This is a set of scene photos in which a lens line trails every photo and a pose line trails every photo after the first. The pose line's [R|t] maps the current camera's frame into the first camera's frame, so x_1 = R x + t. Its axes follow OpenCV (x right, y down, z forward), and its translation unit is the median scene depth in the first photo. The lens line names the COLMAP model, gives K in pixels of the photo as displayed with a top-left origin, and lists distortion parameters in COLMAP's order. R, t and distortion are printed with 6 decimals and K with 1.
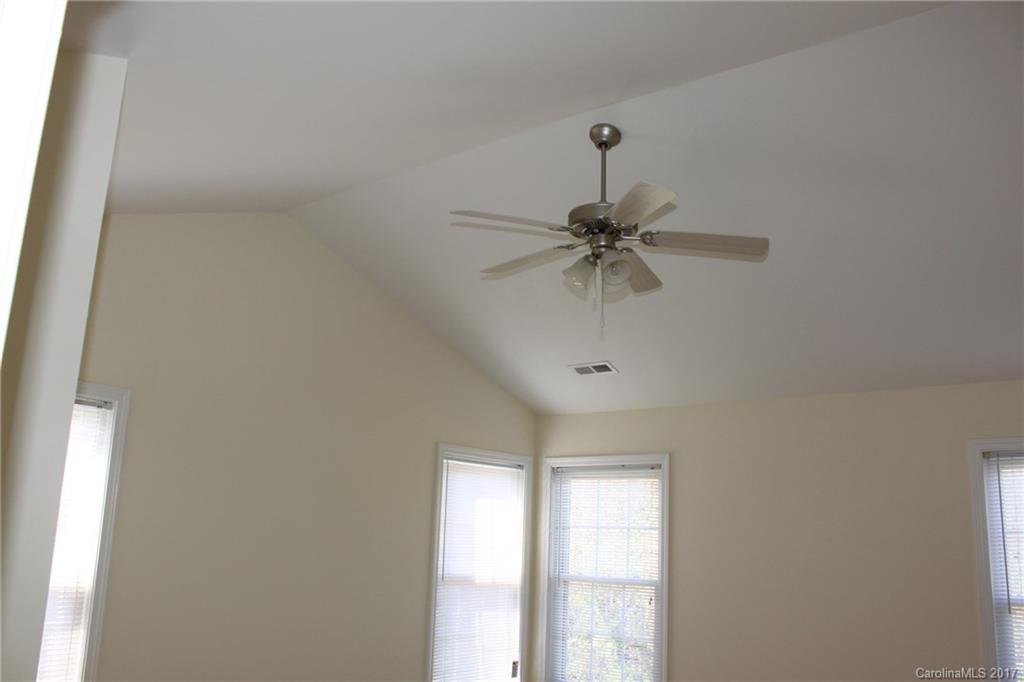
lens RADIAL K [[860.5, 0, 512.0], [0, 860.5, 341.0], [0, 0, 1]] dist [-0.170992, 0.154759]
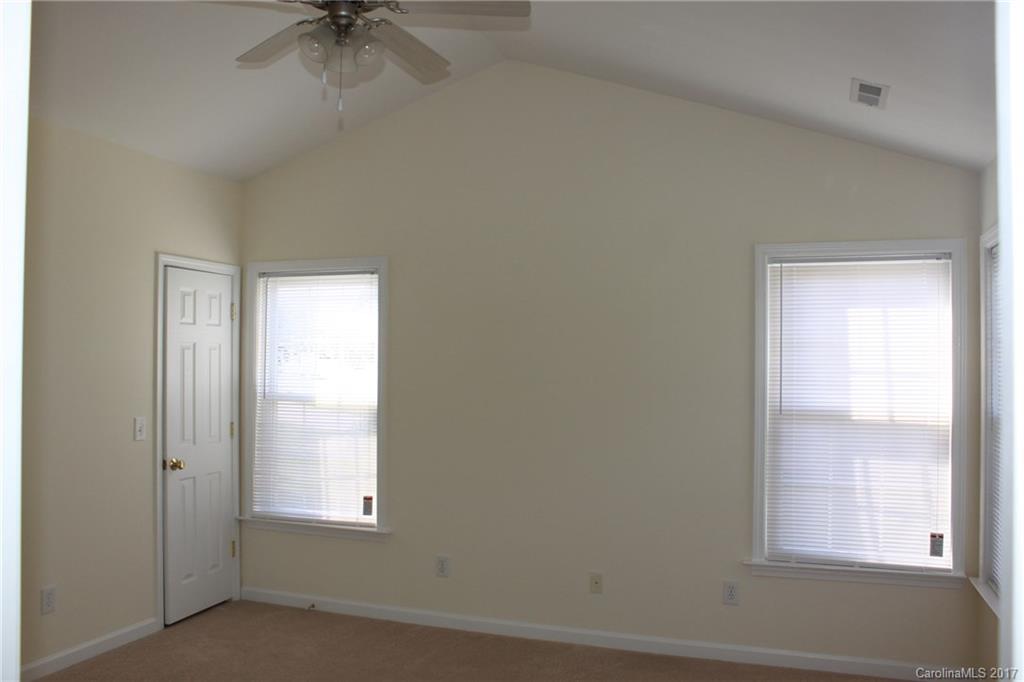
lens RADIAL K [[860.5, 0, 512.0], [0, 860.5, 341.0], [0, 0, 1]] dist [-0.170992, 0.154759]
pose [[0.446694, -0.032435, -0.894099, 0.478693], [0.203361, 0.976866, 0.066162, 0.109494], [0.871269, -0.211380, 0.442956, 0.433057]]
